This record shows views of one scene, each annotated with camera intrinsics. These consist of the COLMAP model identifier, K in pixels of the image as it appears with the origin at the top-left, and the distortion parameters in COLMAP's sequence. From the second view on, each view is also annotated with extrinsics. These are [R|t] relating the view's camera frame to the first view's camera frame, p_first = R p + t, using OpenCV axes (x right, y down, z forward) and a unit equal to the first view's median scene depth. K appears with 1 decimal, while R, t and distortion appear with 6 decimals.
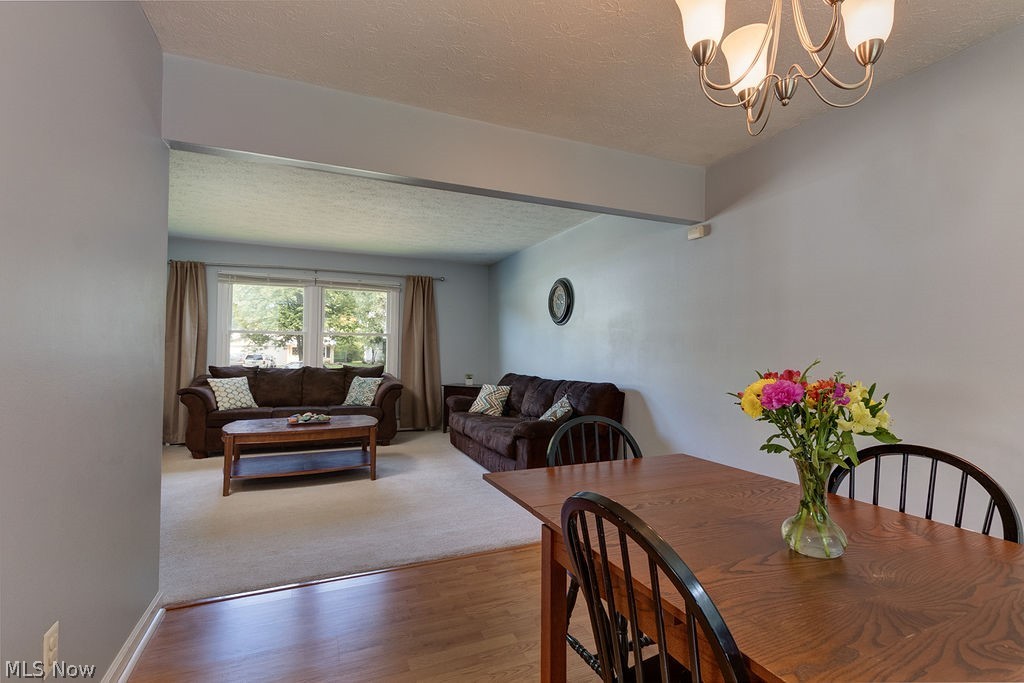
lens RADIAL K [[472.3, 0, 508.4], [0, 472.3, 346.8], [0, 0, 1]] dist [-0.004317, -0.000825]
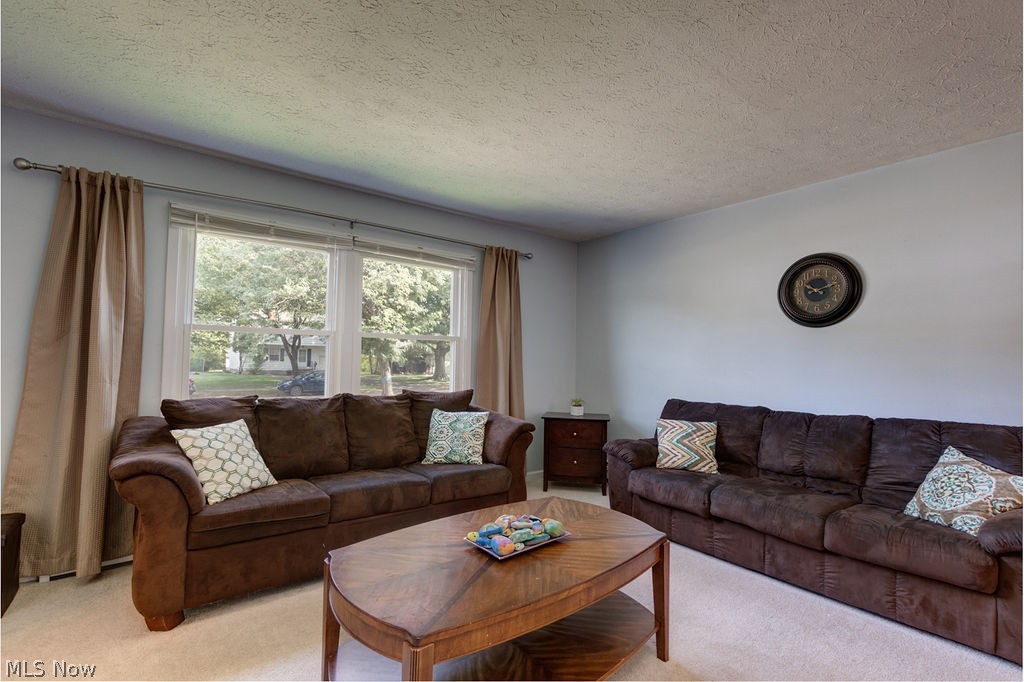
lens RADIAL K [[472.3, 0, 505.1], [0, 472.3, 344.7], [0, 0, 1]] dist [-0.004317, -0.000825]
pose [[0.964674, 0.010493, 0.263239, -0.414328], [-0.005396, 0.999784, -0.020079, -0.005856], [-0.263393, 0.017950, 0.964522, 0.445054]]
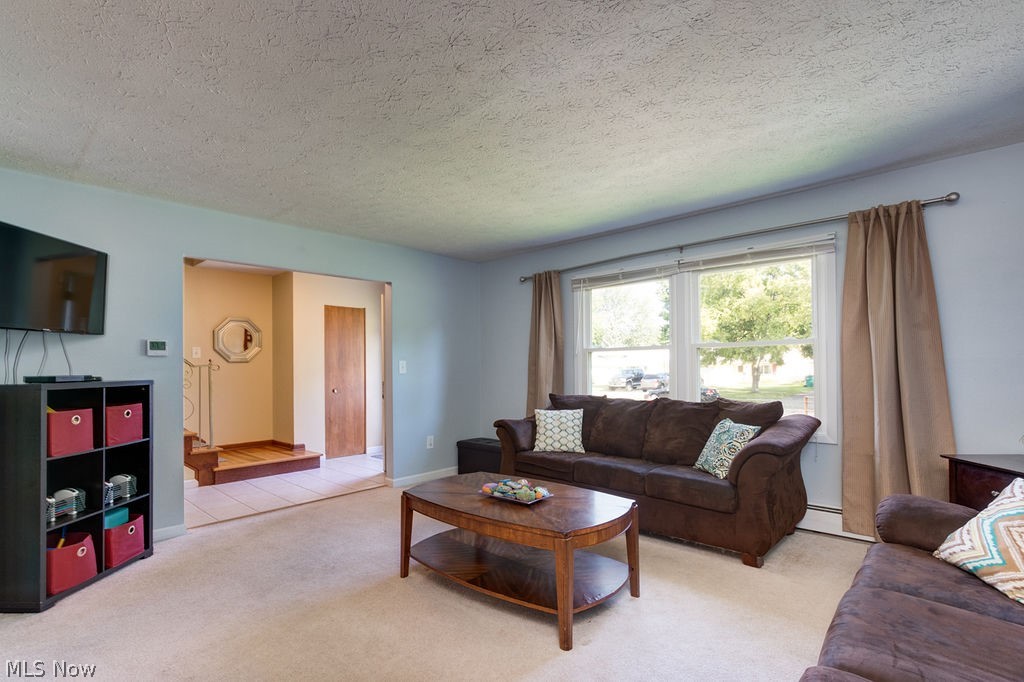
lens RADIAL K [[492.3, 0, 502.2], [0, 492.3, 366.1], [0, 0, 1]] dist [0.000881, 0.000232]
pose [[0.396123, -0.020721, -0.917964, 0.115297], [0.022299, 0.999668, -0.012943, 0.001565], [0.917927, -0.015343, 0.396453, 0.557968]]
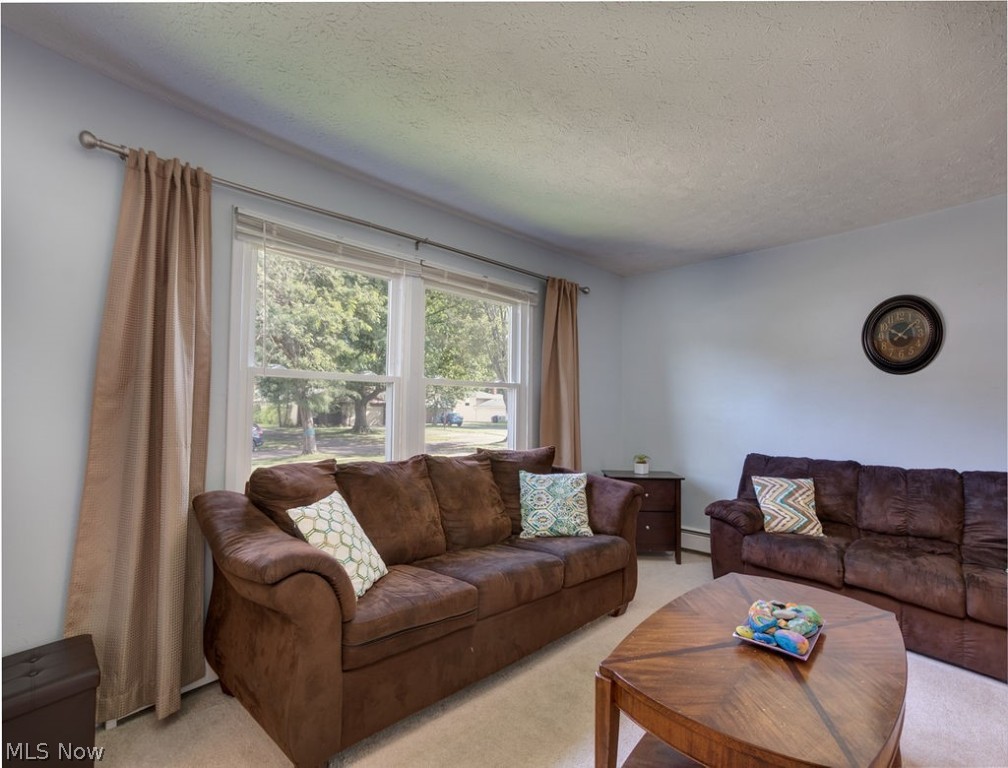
lens RADIAL K [[531.6, 0, 487.5], [0, 531.6, 390.4], [0, 0, 1]] dist [-0.005192, 0.002408]
pose [[0.921889, 0.011850, 0.387273, -0.595893], [-0.003424, 0.999742, -0.022439, -0.008175], [-0.387439, 0.019360, 0.921692, 0.545490]]
